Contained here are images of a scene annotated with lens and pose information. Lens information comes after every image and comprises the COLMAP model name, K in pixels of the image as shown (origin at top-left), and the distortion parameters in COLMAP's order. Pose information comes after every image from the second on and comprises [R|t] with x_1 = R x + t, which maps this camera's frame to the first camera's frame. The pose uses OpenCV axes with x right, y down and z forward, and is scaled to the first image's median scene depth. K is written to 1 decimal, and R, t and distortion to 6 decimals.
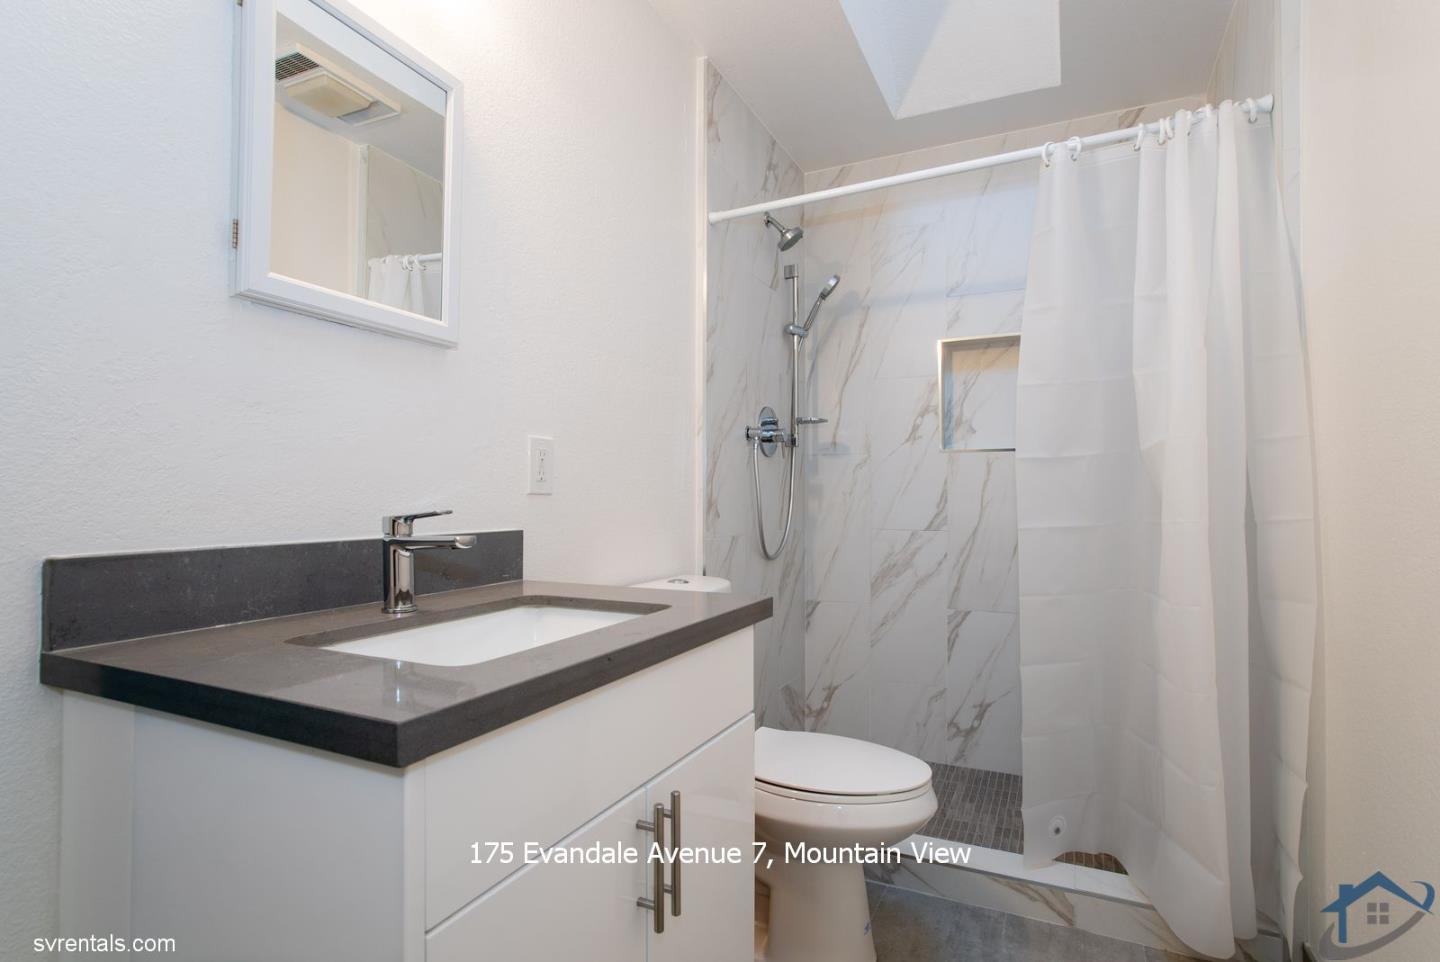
lens RADIAL K [[703.7, 0, 717.3], [0, 703.7, 496.3], [0, 0, 1]] dist [-0.048973, 0.027505]
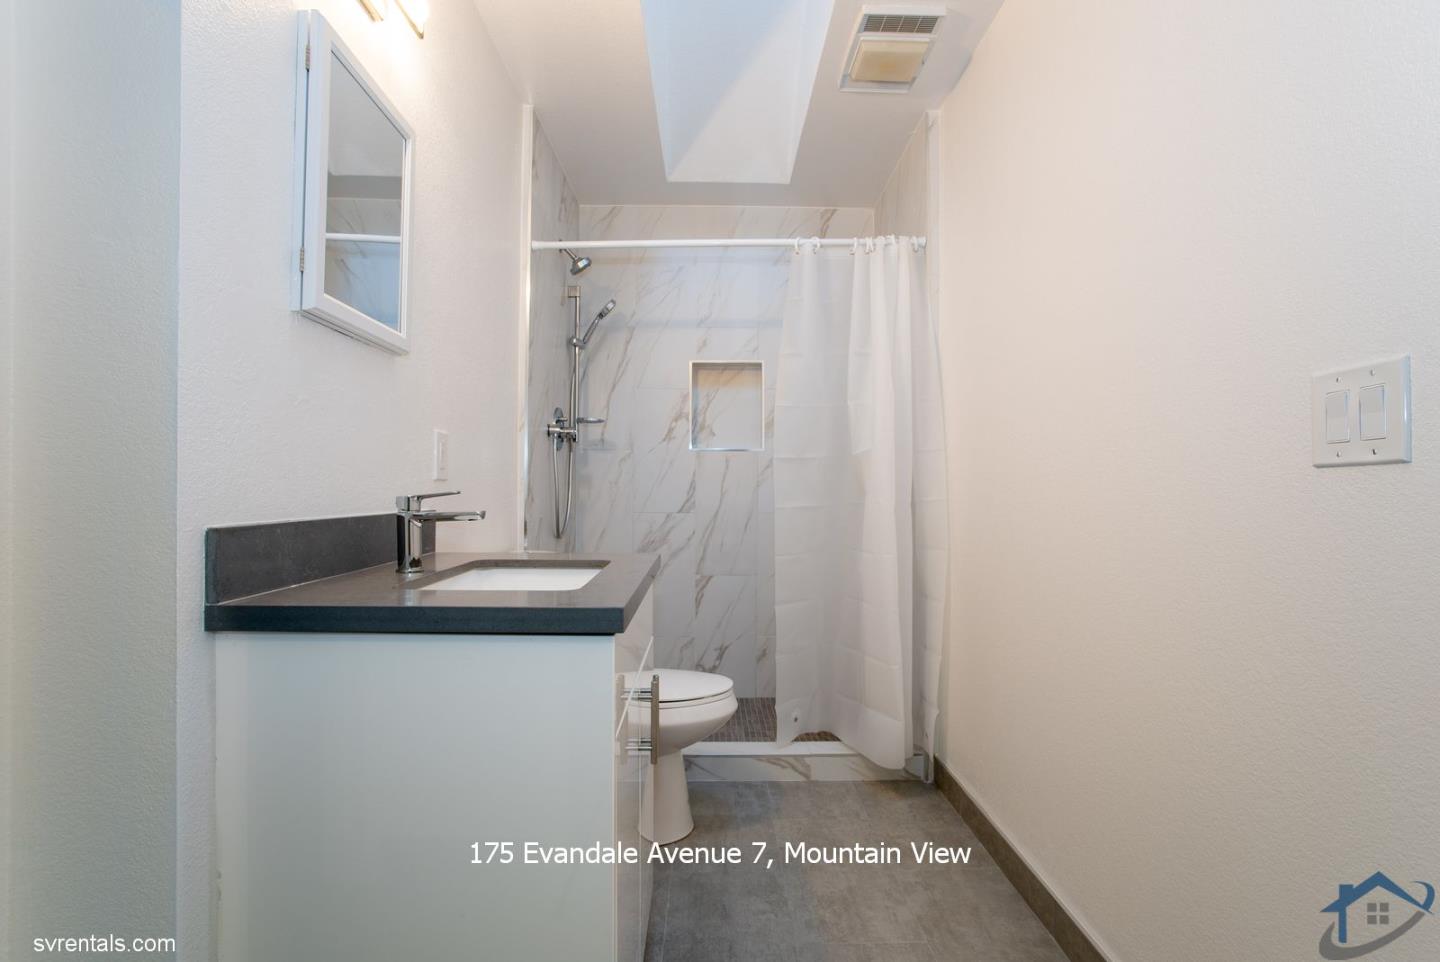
lens RADIAL K [[664.1, 0, 717.2], [0, 664.1, 499.8], [0, 0, 1]] dist [-0.053331, 0.000096]
pose [[0.901957, -0.003666, 0.431811, -0.209225], [-0.004678, 0.999822, 0.018260, 0.005130], [-0.431801, -0.018490, 0.901779, -0.129621]]
